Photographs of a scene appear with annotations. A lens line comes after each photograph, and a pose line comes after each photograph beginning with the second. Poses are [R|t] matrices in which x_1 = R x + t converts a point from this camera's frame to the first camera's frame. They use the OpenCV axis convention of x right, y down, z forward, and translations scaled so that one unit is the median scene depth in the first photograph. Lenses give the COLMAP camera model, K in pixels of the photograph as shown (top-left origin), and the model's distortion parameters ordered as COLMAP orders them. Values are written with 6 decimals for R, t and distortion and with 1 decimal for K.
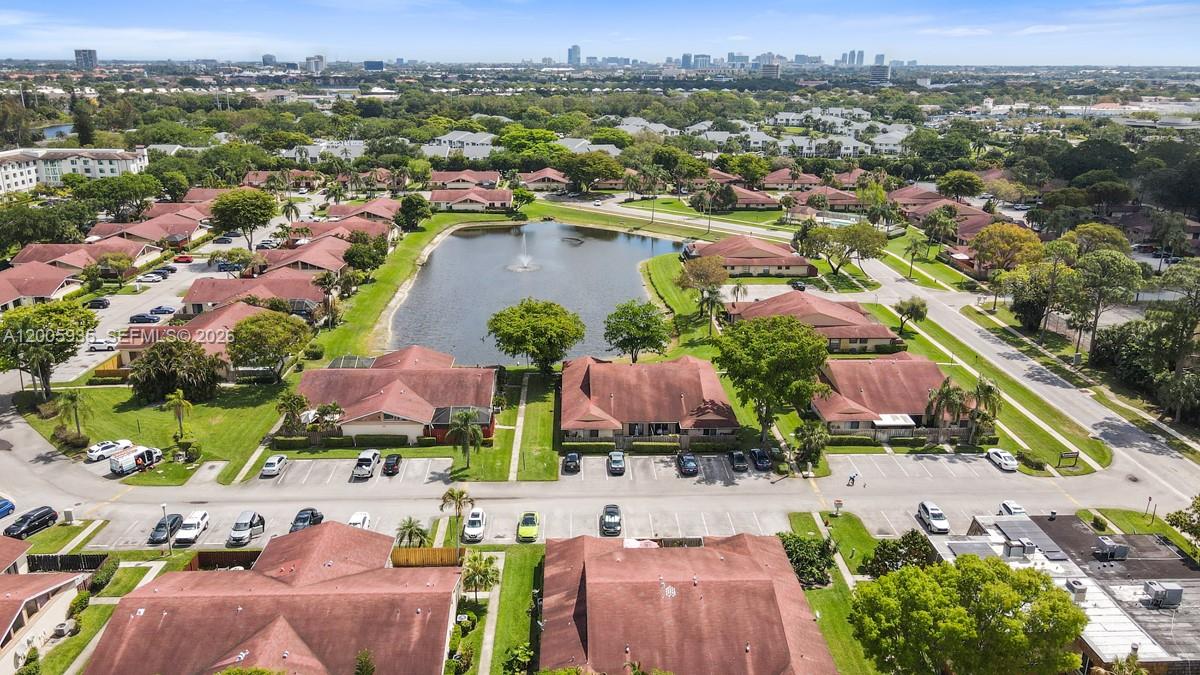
lens RADIAL K [[873.1, 0, 600.0], [0, 873.1, 337.5], [0, 0, 1]] dist [0.012825, 0.002677]
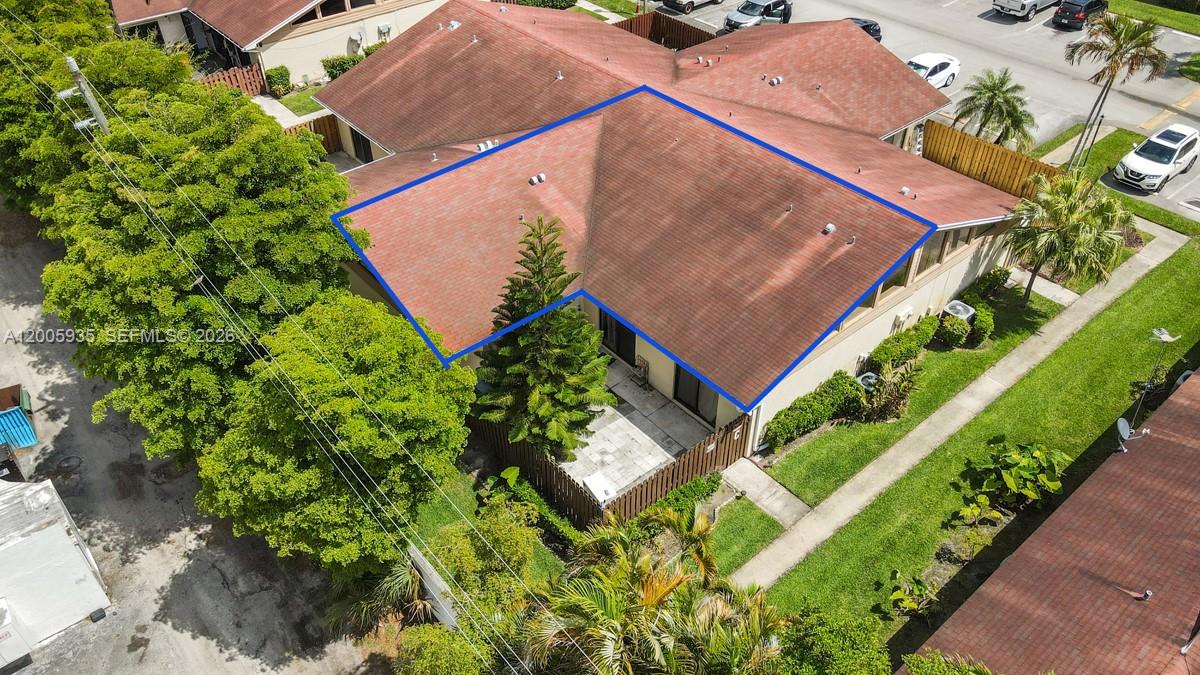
lens RADIAL K [[873.1, 0, 600.0], [0, 873.1, 337.5], [0, 0, 1]] dist [0.012825, 0.002677]
pose [[0.615696, 0.497046, -0.611444, -0.007350], [-0.220892, 0.853718, 0.471563, 0.174201], [0.756389, -0.155276, 0.635425, 0.603034]]
